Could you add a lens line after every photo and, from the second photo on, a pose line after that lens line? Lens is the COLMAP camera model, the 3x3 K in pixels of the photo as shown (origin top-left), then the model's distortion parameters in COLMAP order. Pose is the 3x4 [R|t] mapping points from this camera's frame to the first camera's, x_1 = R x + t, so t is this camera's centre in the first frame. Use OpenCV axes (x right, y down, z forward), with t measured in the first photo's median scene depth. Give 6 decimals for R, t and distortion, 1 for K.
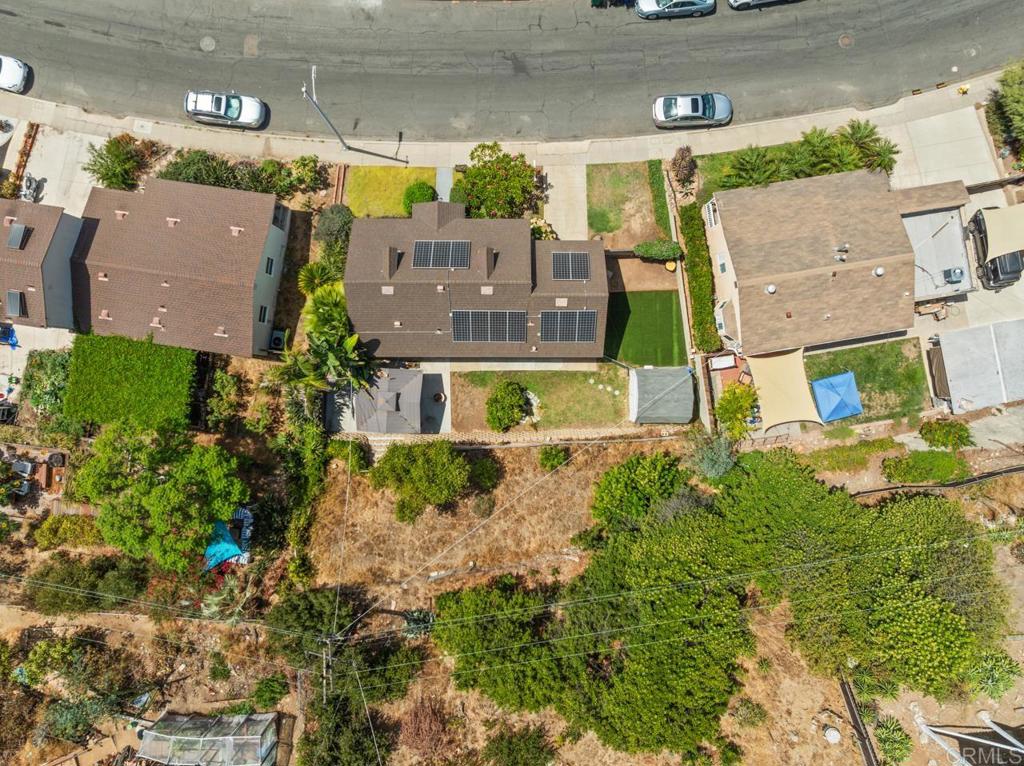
lens RADIAL K [[743.5, 0, 514.8], [0, 743.5, 379.5], [0, 0, 1]] dist [-0.037249, 0.006672]
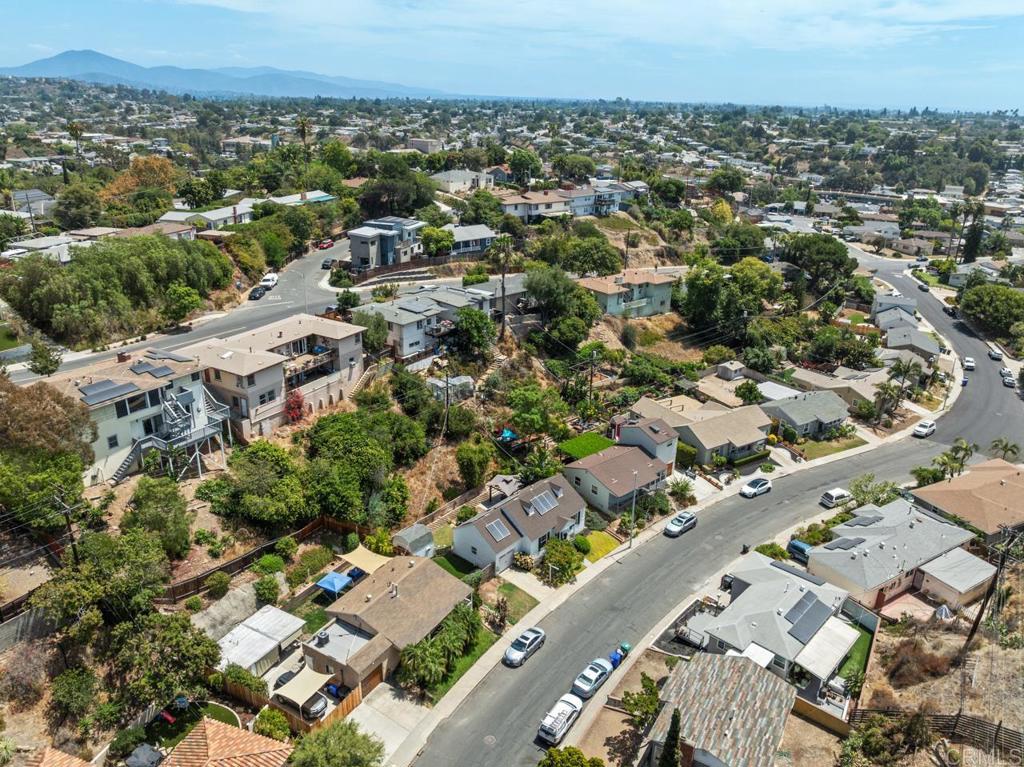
lens RADIAL K [[741.5, 0, 512.0], [0, 741.5, 383.5], [0, 0, 1]] dist [-0.018543, -0.011171]
pose [[-0.648788, 0.263241, -0.713988, 1.175526], [-0.760217, -0.265928, 0.592751, -1.081800], [-0.033833, 0.927355, 0.372651, -0.049467]]
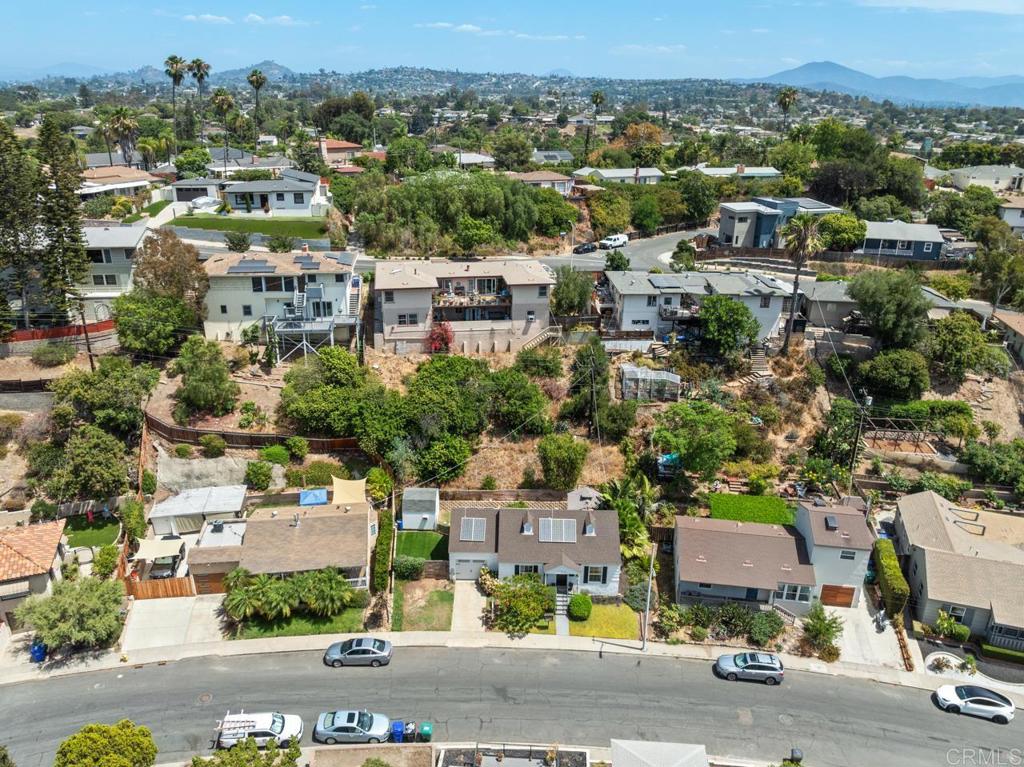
lens RADIAL K [[741.5, 0, 512.0], [0, 741.5, 383.5], [0, 0, 1]] dist [-0.018543, -0.011171]
pose [[-0.999740, -0.022141, 0.005428, -0.005887], [0.013468, -0.381520, 0.924263, -1.296811], [-0.018394, 0.924095, 0.381719, 0.128165]]
